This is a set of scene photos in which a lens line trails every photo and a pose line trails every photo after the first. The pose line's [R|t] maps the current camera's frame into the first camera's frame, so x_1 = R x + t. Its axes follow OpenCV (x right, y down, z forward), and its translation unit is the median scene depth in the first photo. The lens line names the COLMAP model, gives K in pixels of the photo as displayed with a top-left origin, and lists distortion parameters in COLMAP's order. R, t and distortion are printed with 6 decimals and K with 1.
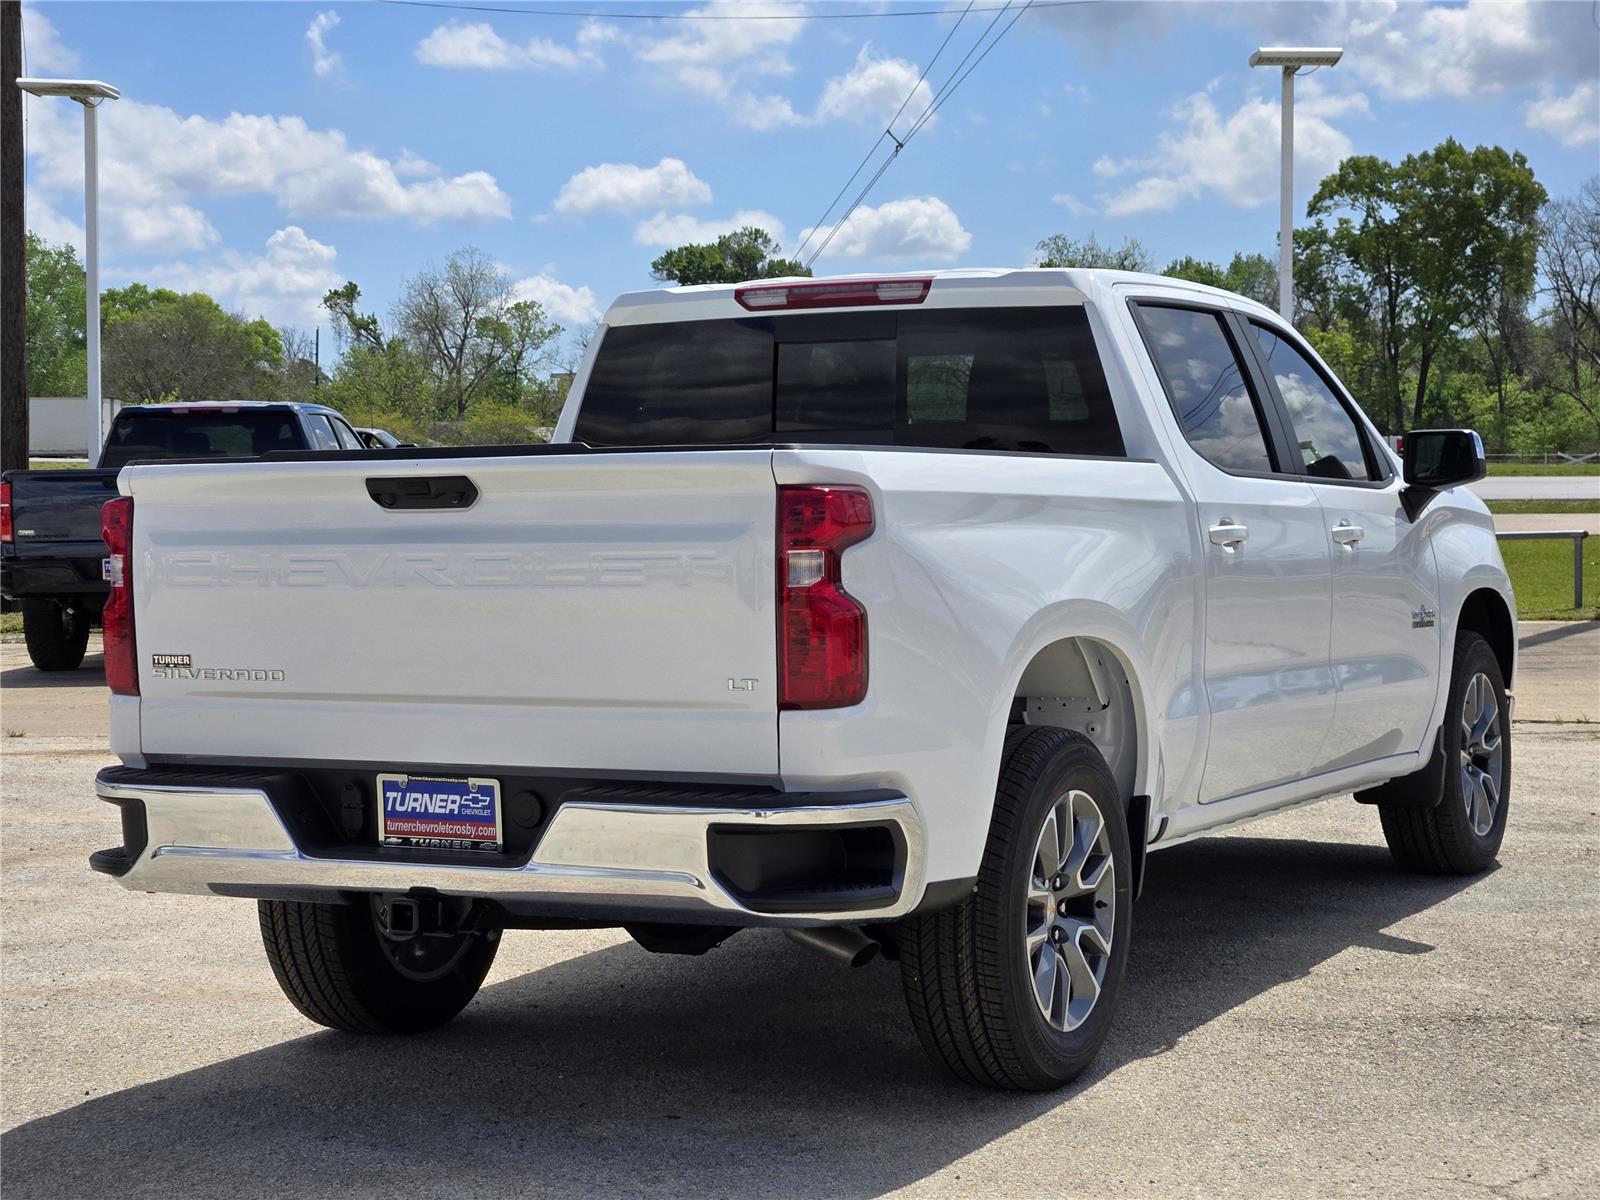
lens RADIAL K [[3169.4, 0, 785.4], [0, 3169.4, 598.9], [0, 0, 1]] dist [-0.156031, 0.000000]
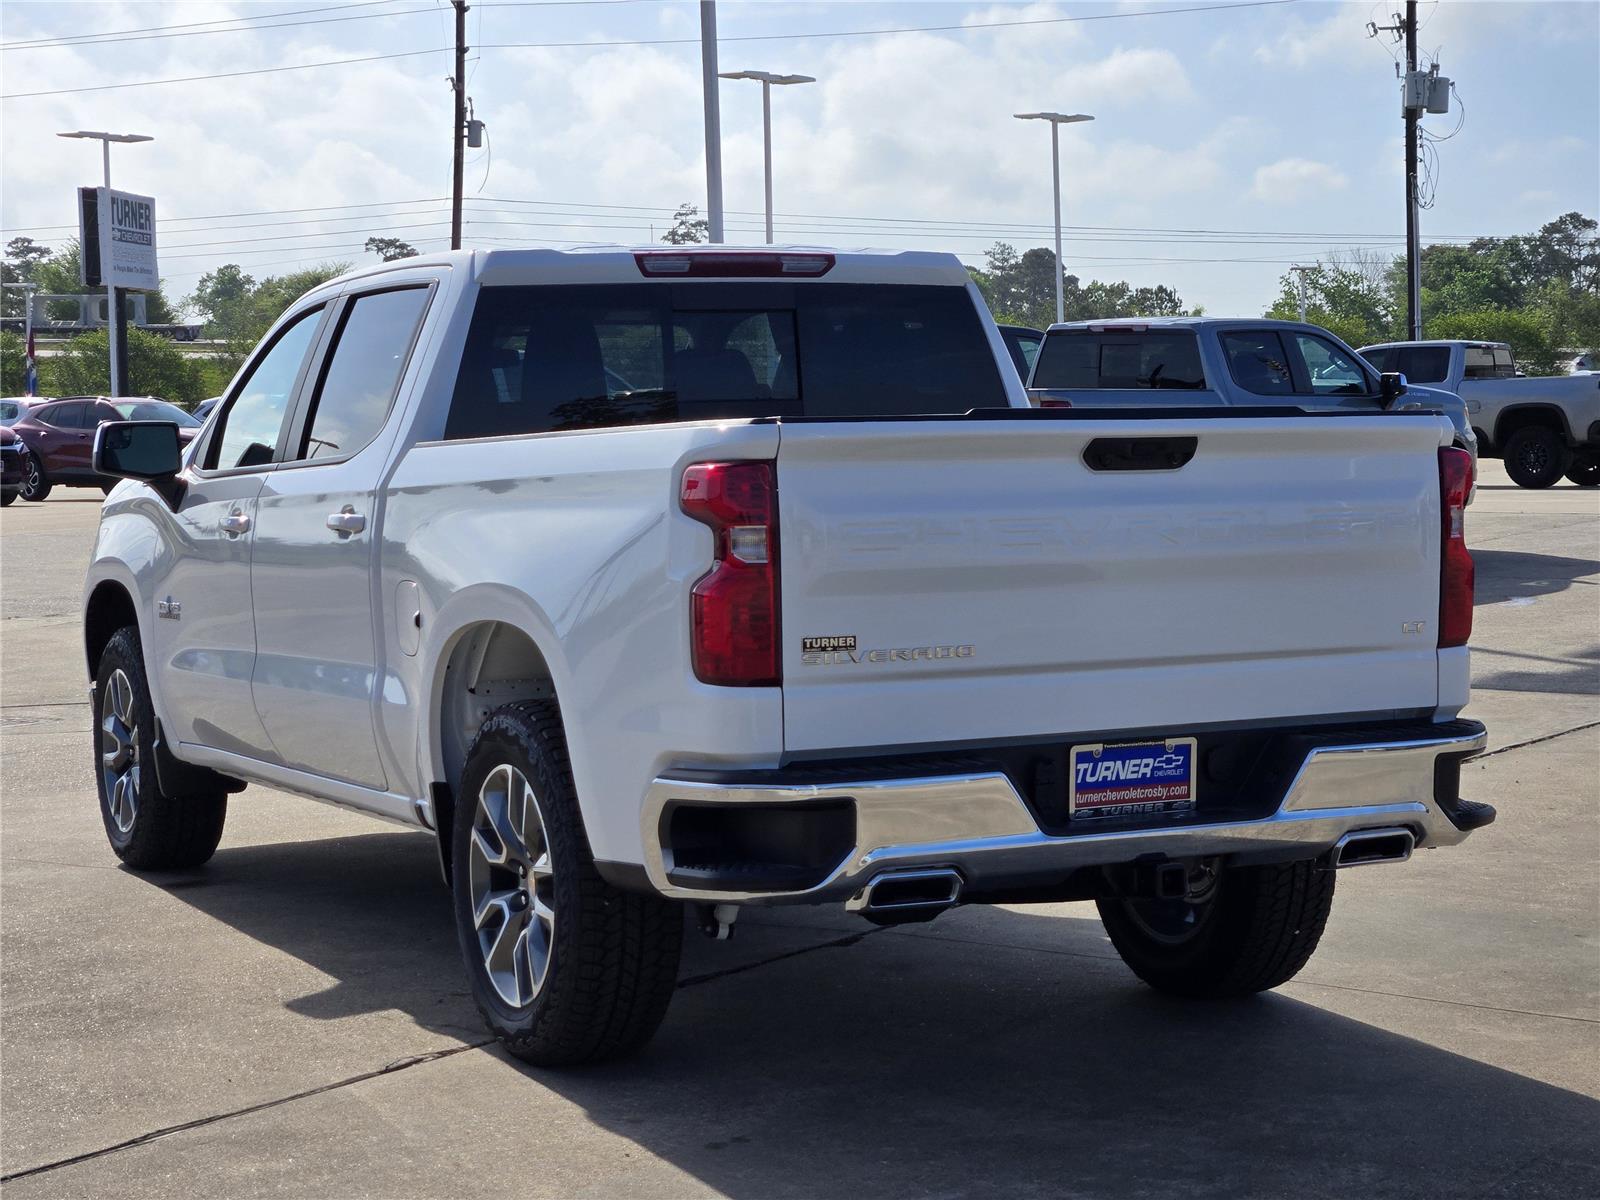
lens RADIAL K [[3169.4, 0, 804.9], [0, 3169.4, 603.8], [0, 0, 1]] dist [-0.156031, 0.000000]
pose [[0.575613, -0.037182, 0.816876, -0.972673], [0.038680, 0.999086, 0.018220, -0.008779], [-0.816807, 0.021109, 0.576525, 0.511816]]
